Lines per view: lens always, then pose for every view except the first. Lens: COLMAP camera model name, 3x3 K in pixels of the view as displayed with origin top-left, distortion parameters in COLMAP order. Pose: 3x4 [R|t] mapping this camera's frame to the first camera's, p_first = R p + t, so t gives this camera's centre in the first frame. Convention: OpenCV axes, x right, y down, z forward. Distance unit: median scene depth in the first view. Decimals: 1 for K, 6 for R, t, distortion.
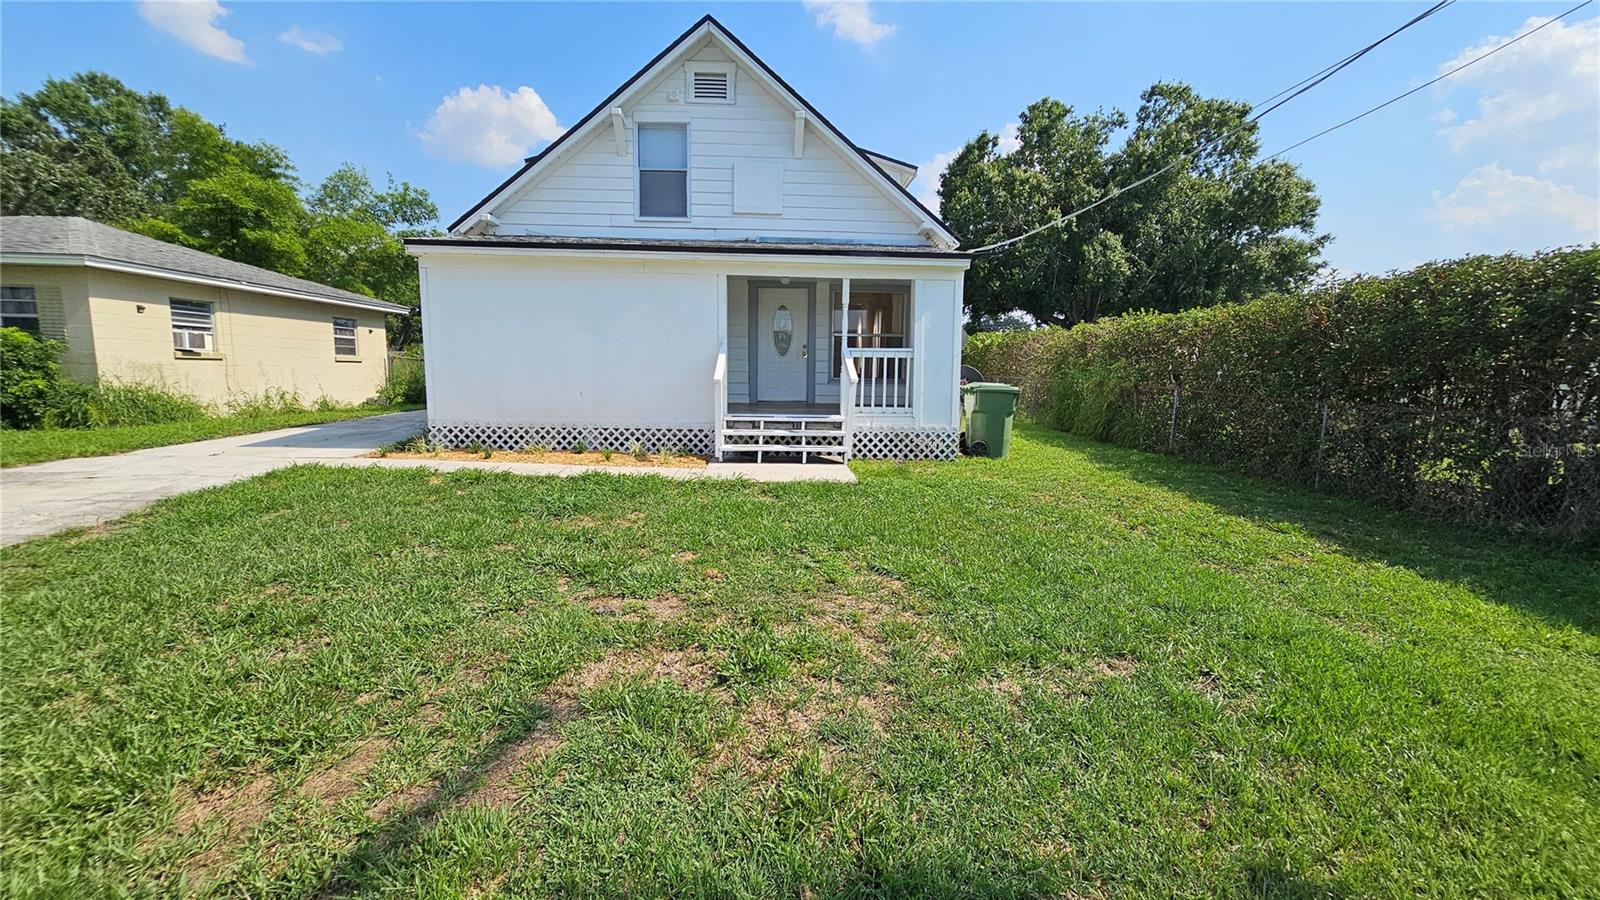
lens RADIAL K [[654.4, 0, 801.5], [0, 654.4, 449.2], [0, 0, 1]] dist [-0.006246, 0.002348]
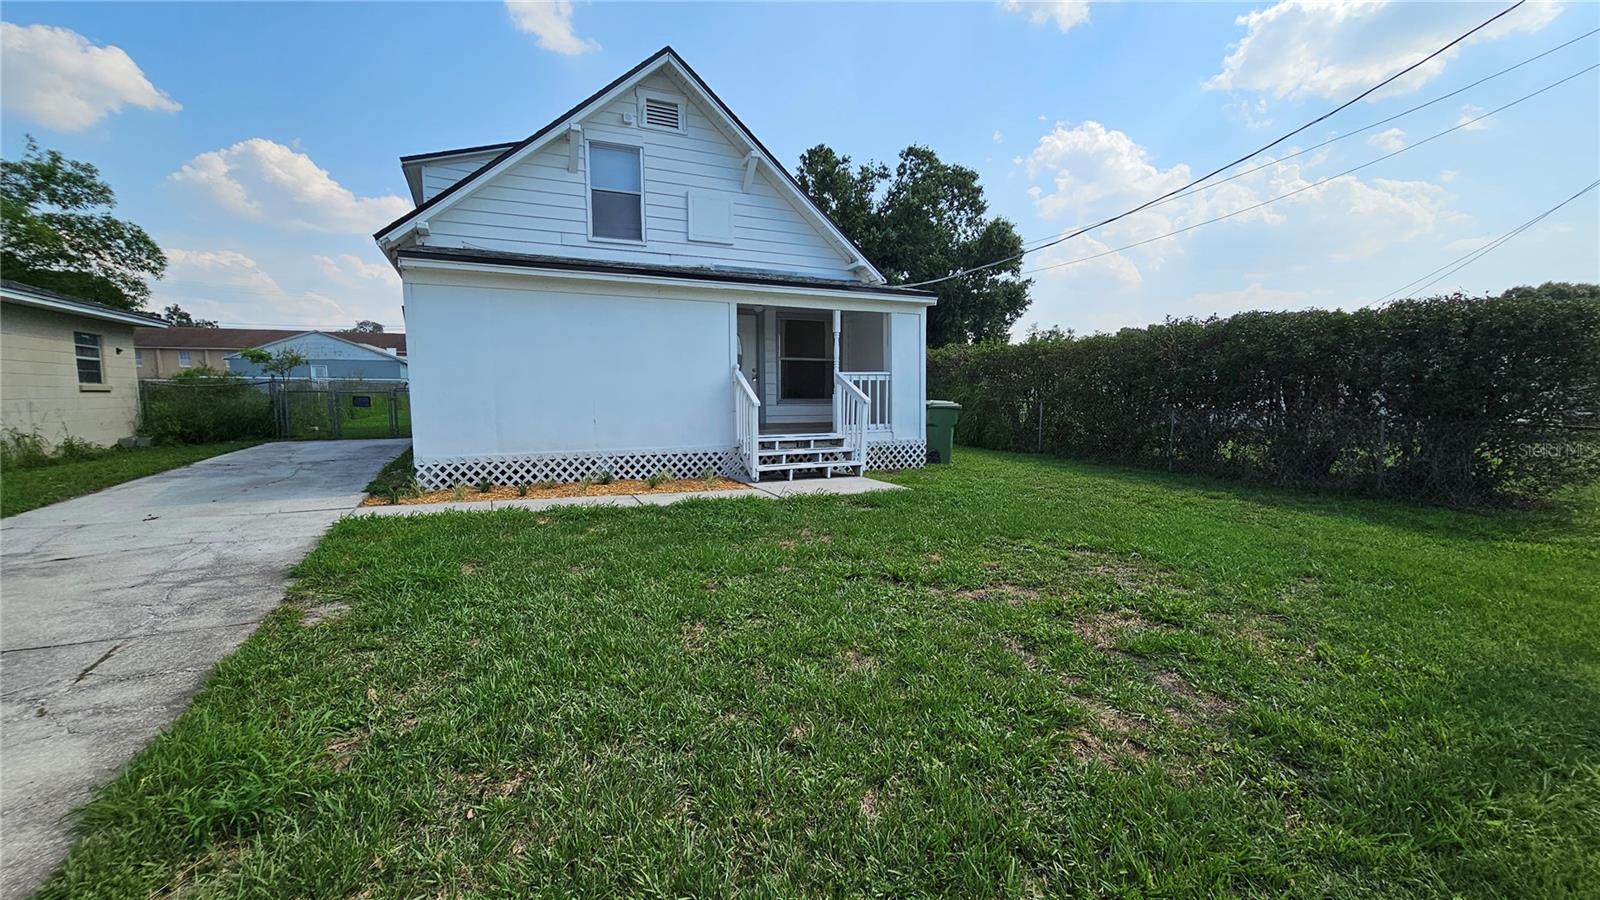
lens RADIAL K [[654.4, 0, 799.2], [0, 654.4, 447.6], [0, 0, 1]] dist [-0.006246, 0.002348]
pose [[0.922815, -0.049957, 0.381991, -0.368995], [0.061848, 0.997907, -0.018905, -0.009072], [-0.380247, 0.041071, 0.923973, 0.007039]]
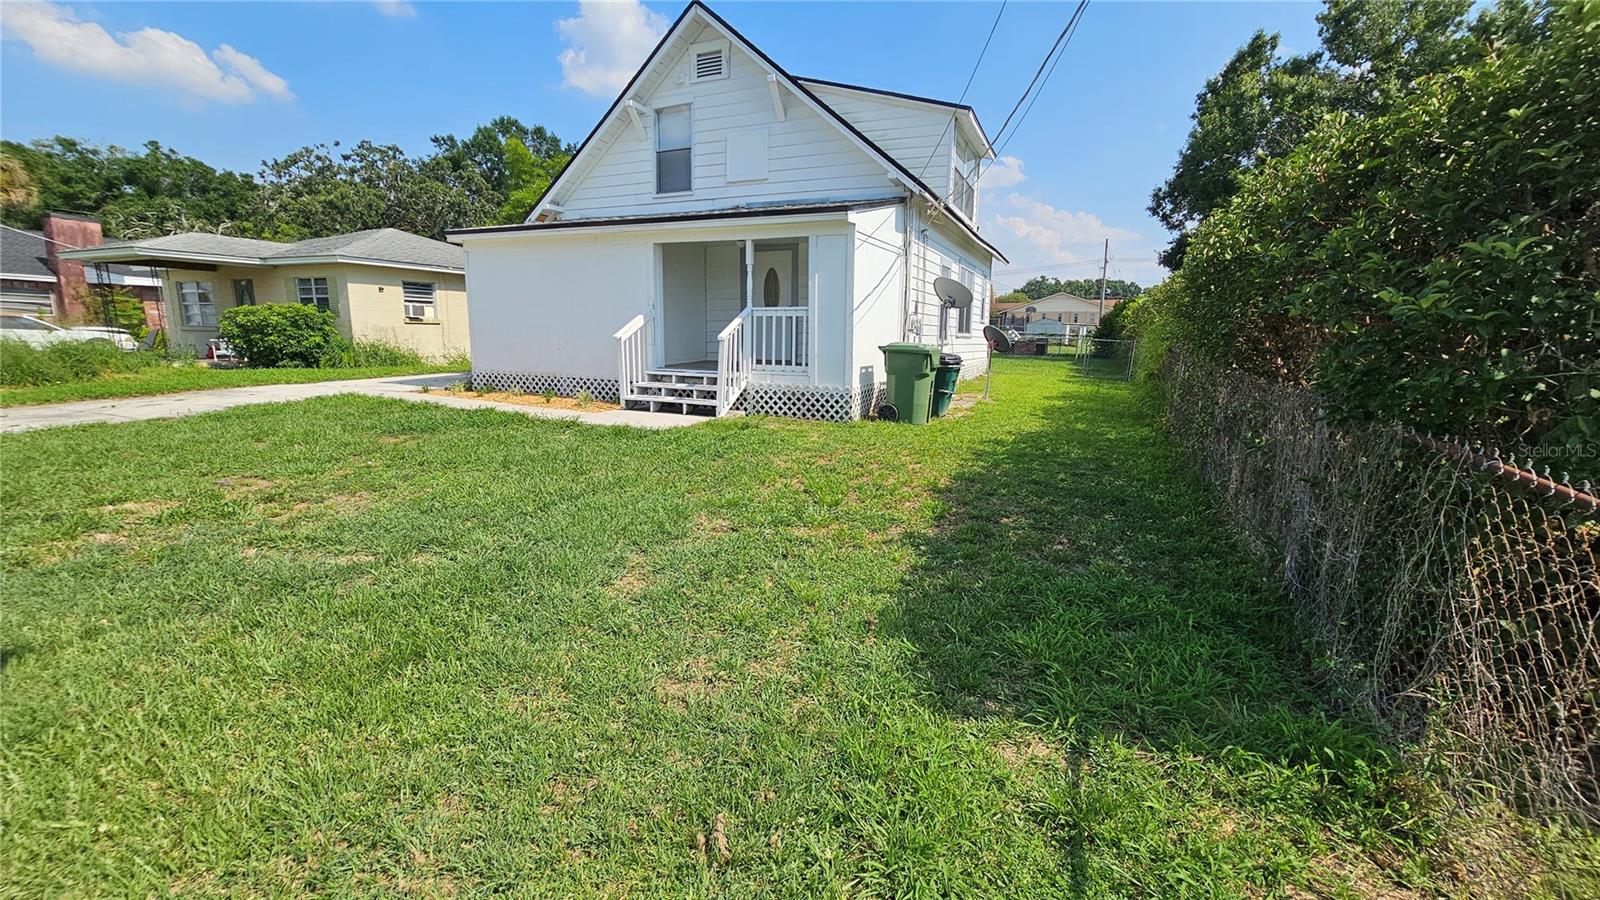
lens RADIAL K [[654.4, 0, 796.5], [0, 654.4, 451.8], [0, 0, 1]] dist [-0.006246, 0.002348]
pose [[0.893419, 0.079798, -0.442081, 0.534372], [-0.056197, 0.996219, 0.066252, 0.000884], [0.445696, -0.034348, 0.894525, 0.082298]]
